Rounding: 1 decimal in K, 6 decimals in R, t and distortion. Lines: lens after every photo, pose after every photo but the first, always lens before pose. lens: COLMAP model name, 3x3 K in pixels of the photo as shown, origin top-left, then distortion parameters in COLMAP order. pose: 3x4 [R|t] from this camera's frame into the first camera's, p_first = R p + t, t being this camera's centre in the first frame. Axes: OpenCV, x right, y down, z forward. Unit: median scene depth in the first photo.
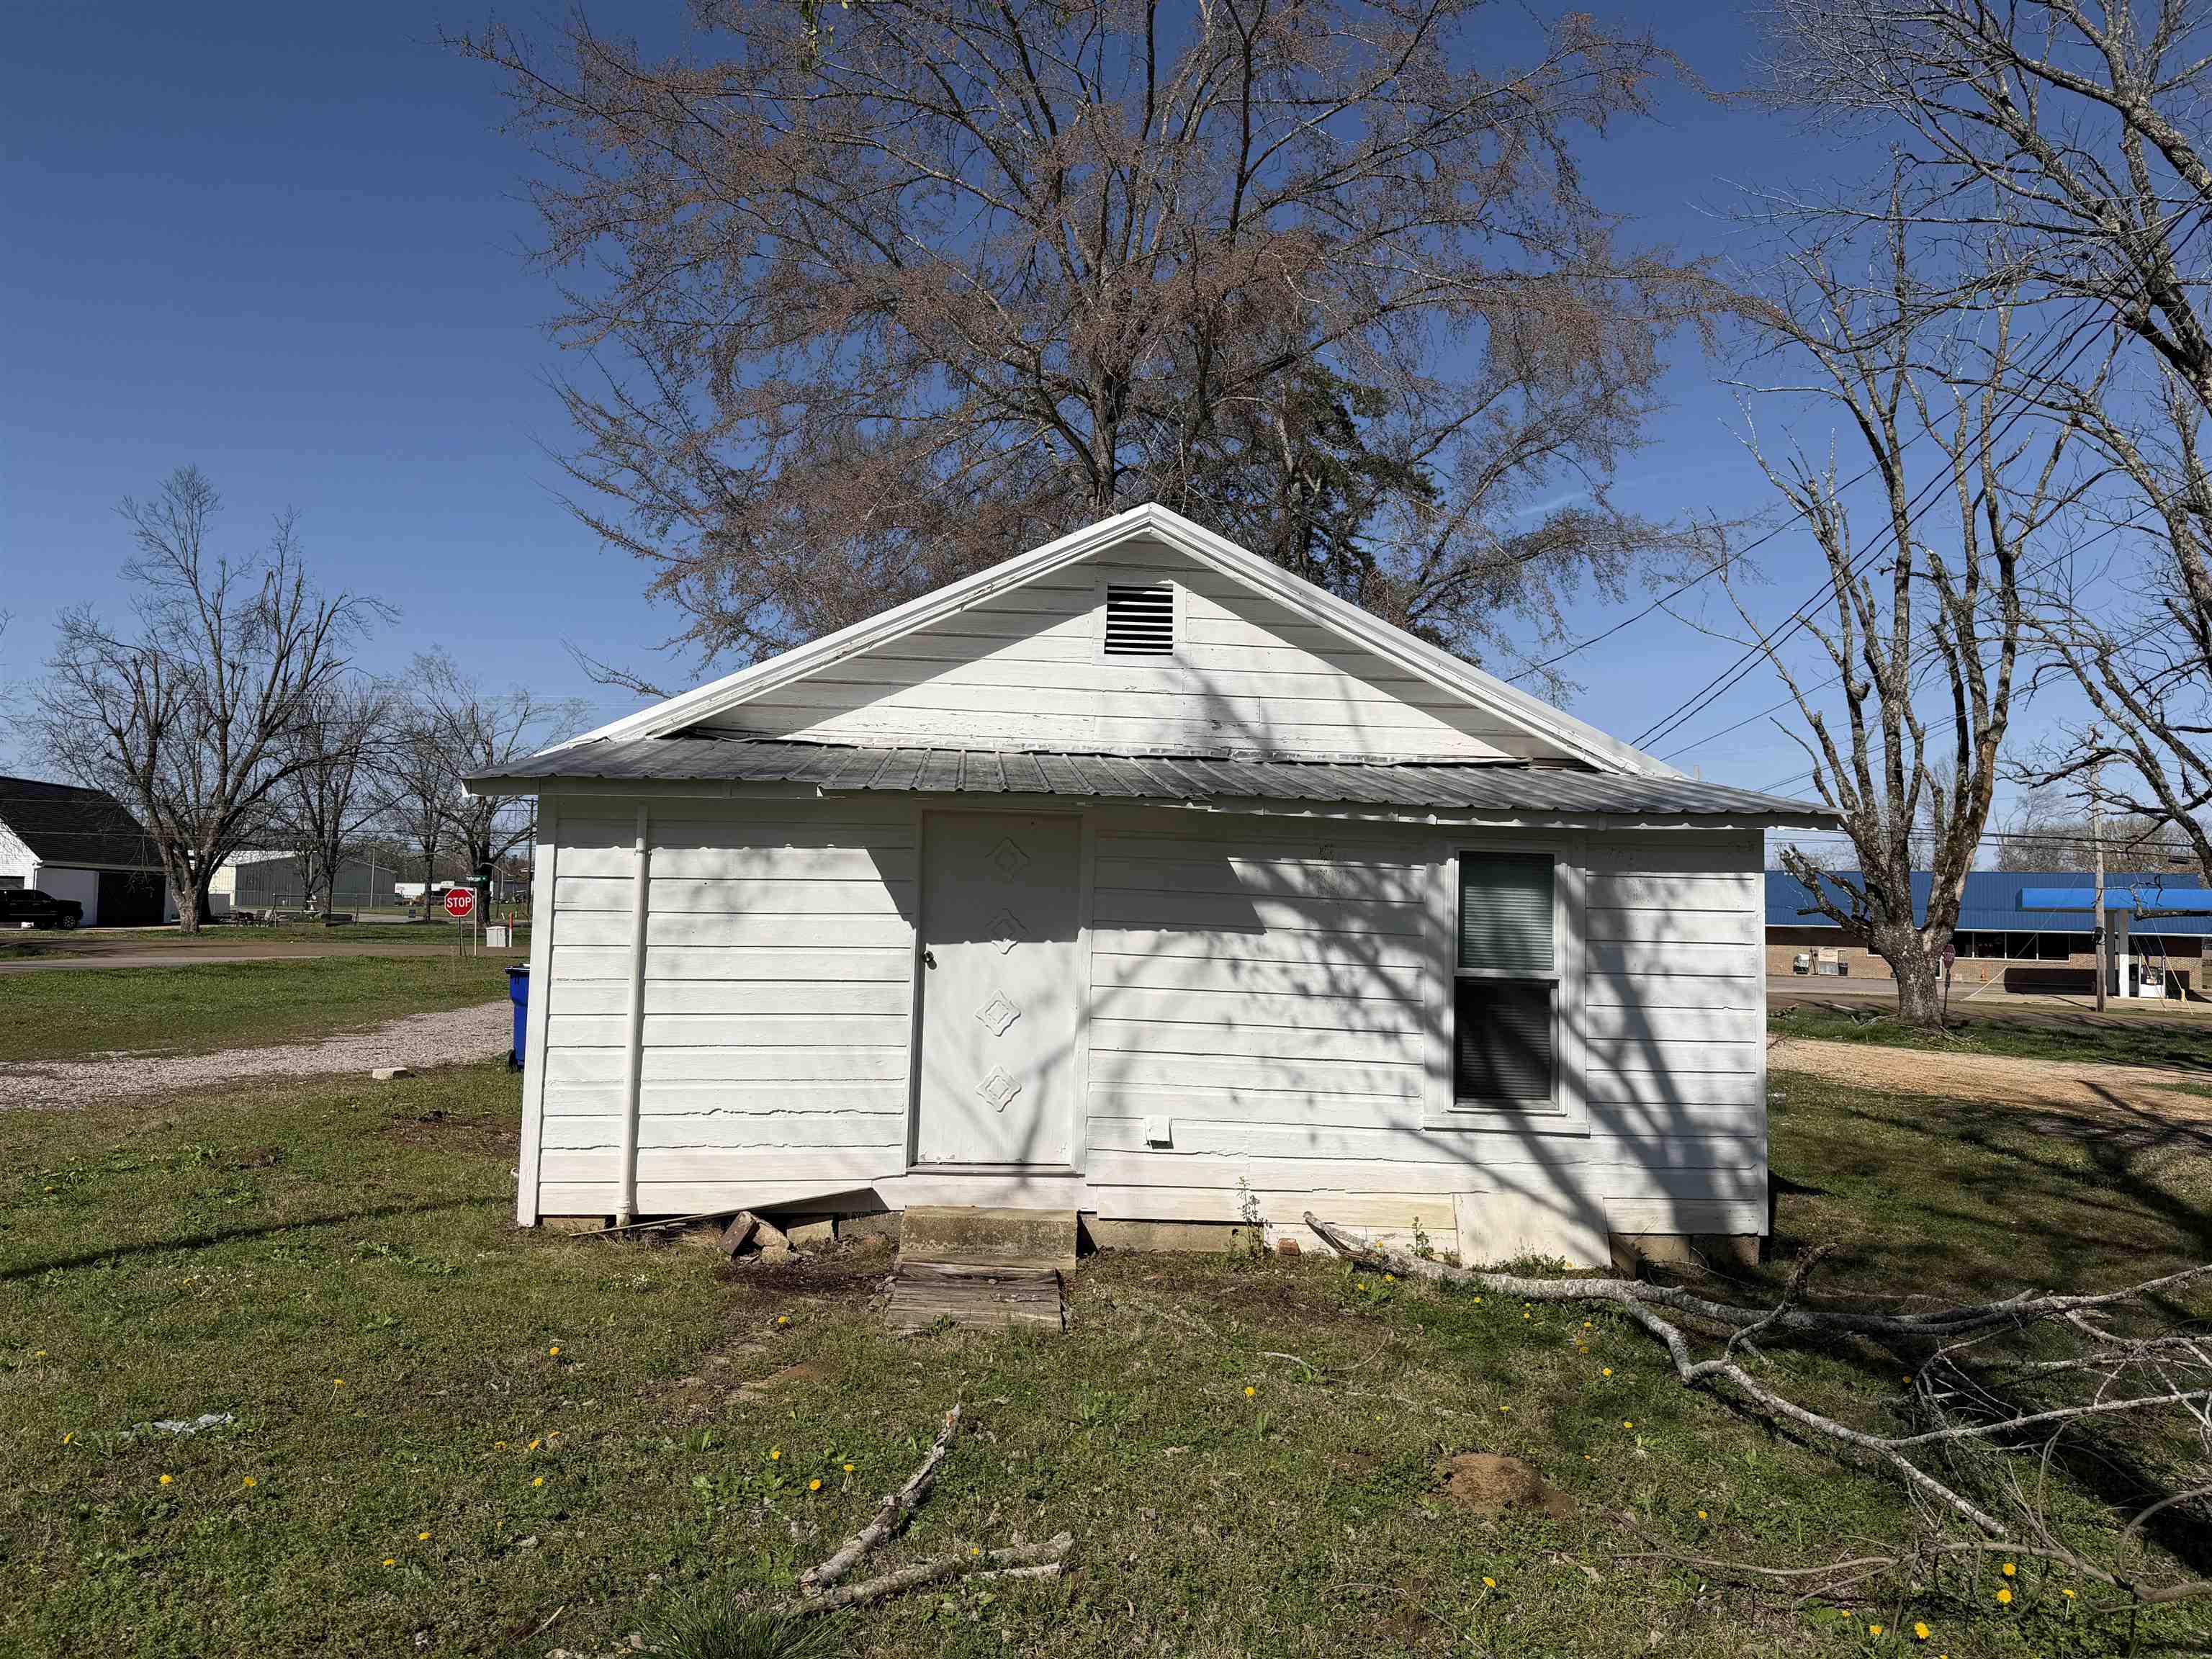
lens RADIAL K [[1522.2, 0, 1103.5], [0, 1522.2, 819.7], [0, 0, 1]] dist [0.045239, -0.043629]
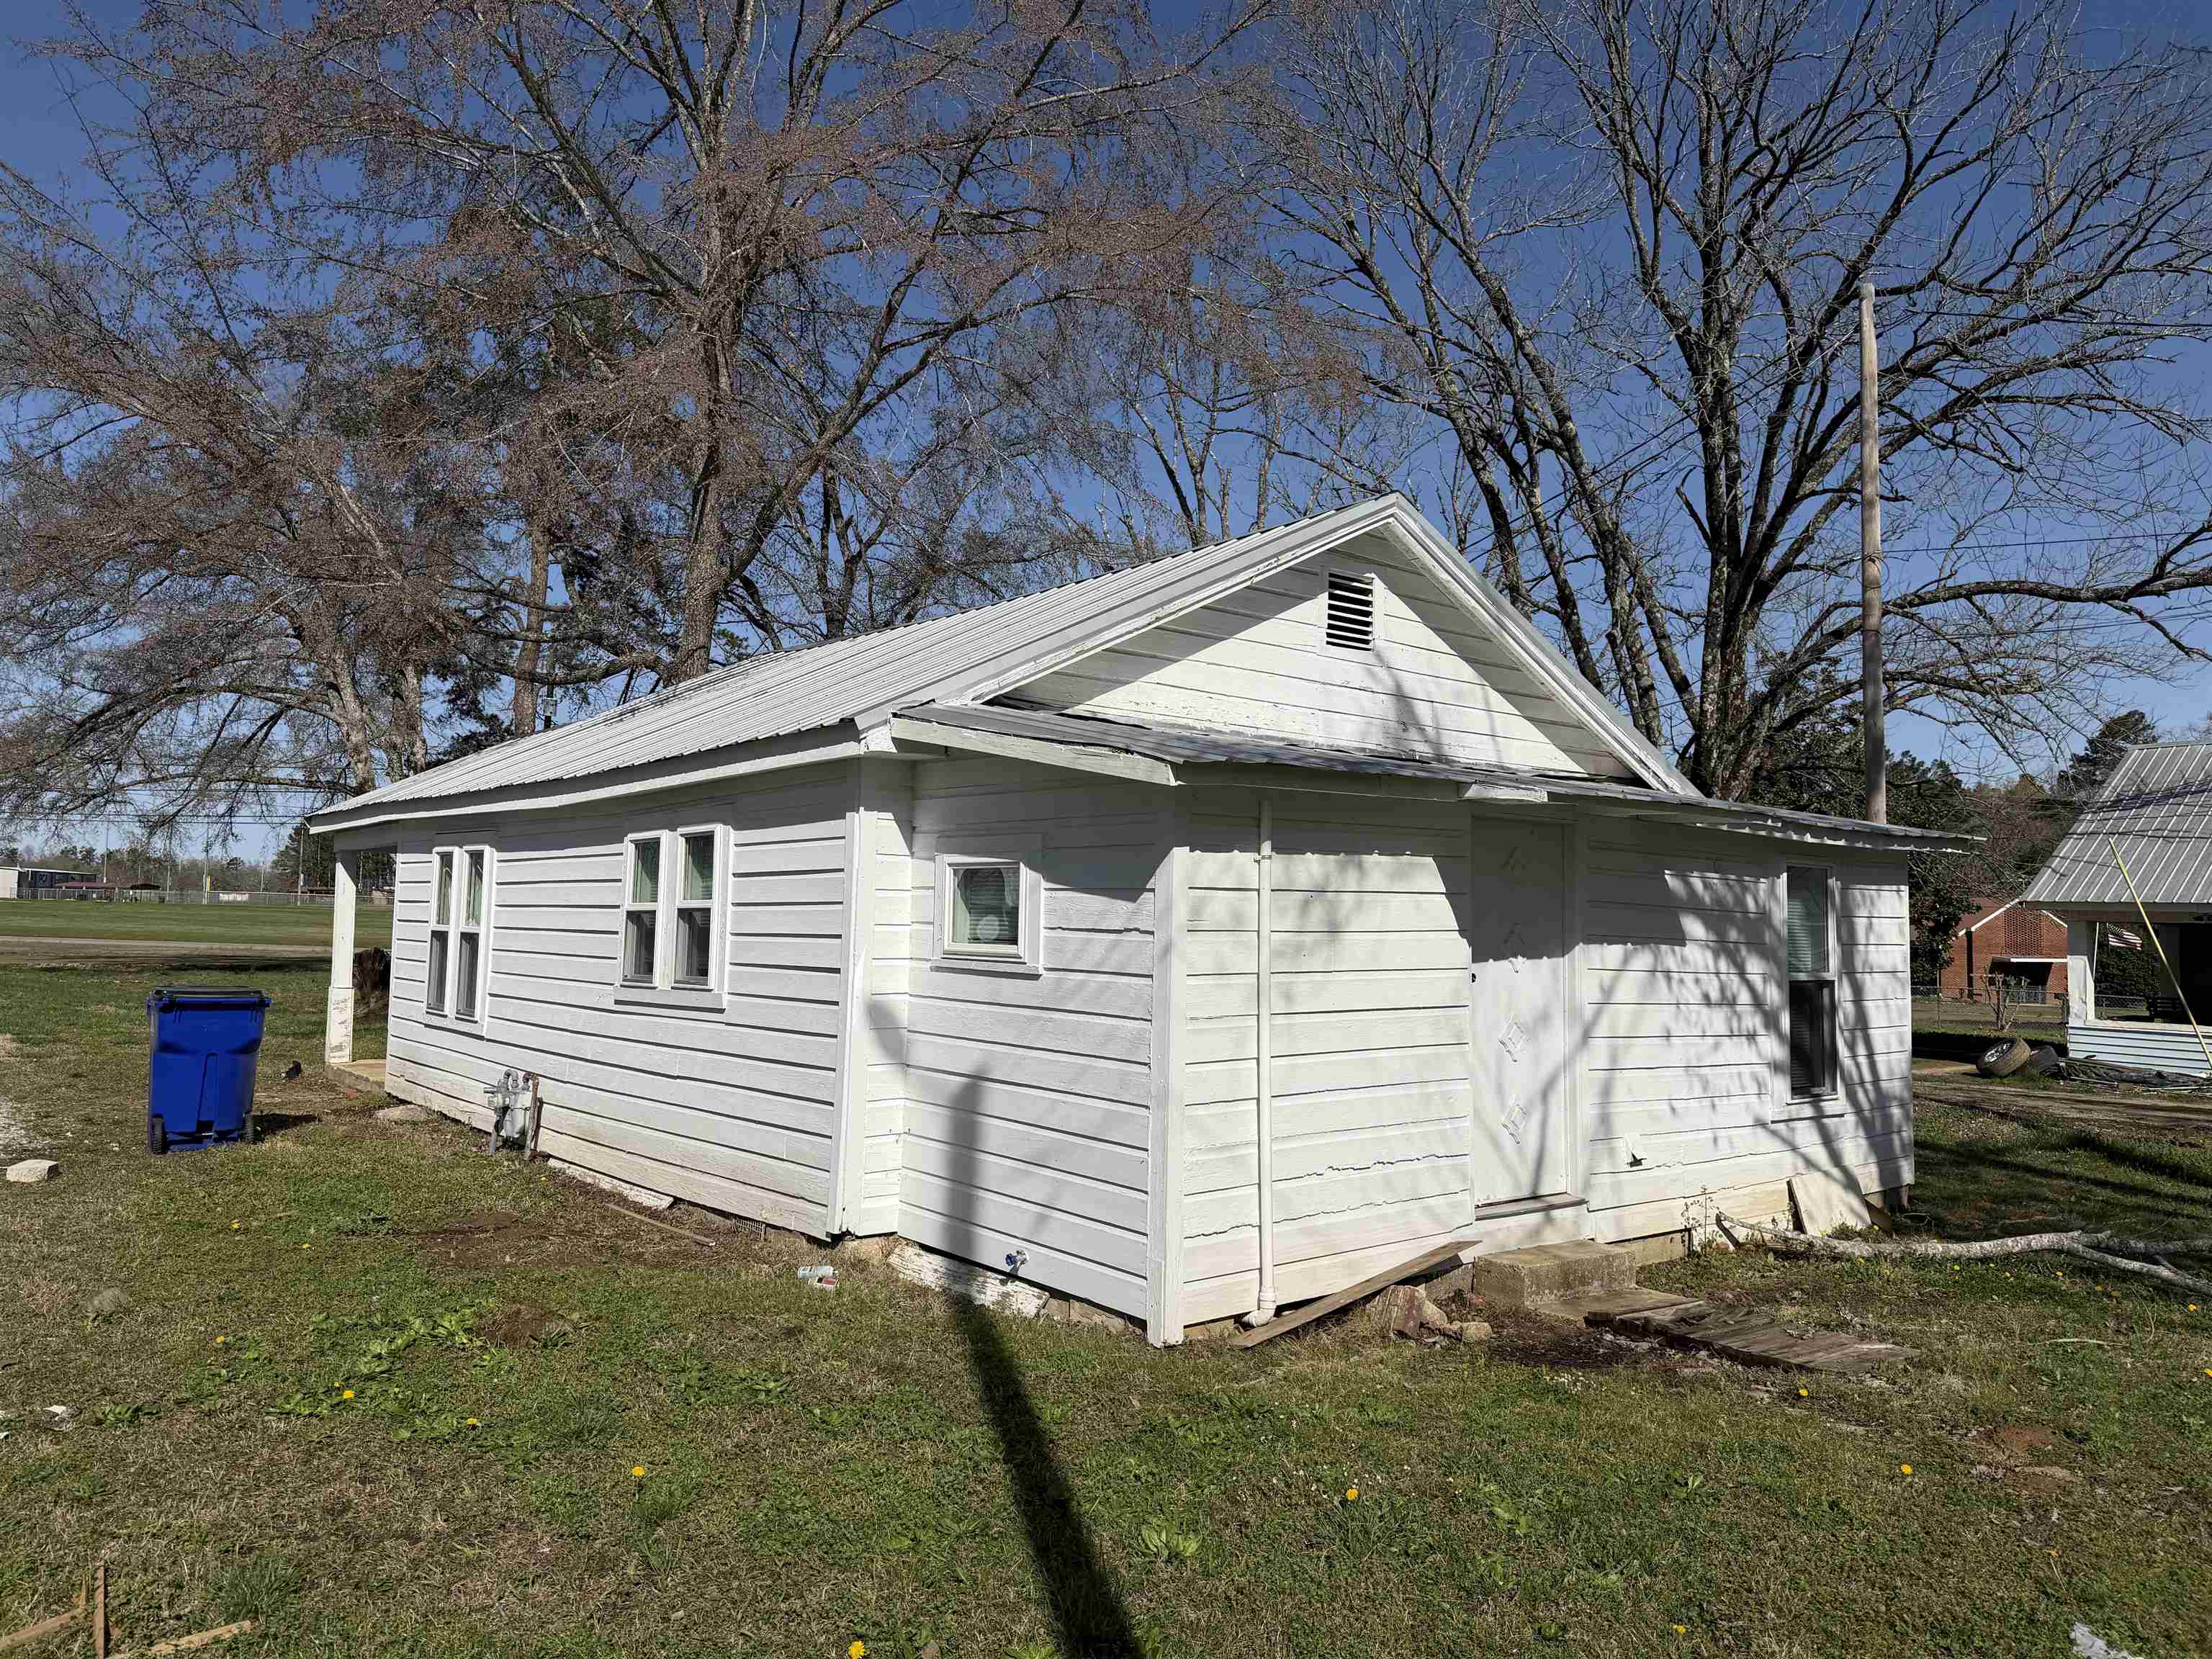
lens RADIAL K [[1522.2, 0, 1101.8], [0, 1522.2, 818.2], [0, 0, 1]] dist [0.045239, -0.043629]
pose [[0.821152, 0.026813, 0.570079, -0.801988], [-0.033729, 0.999430, 0.001577, 0.001572], [-0.569711, -0.020523, 0.821588, 0.380927]]
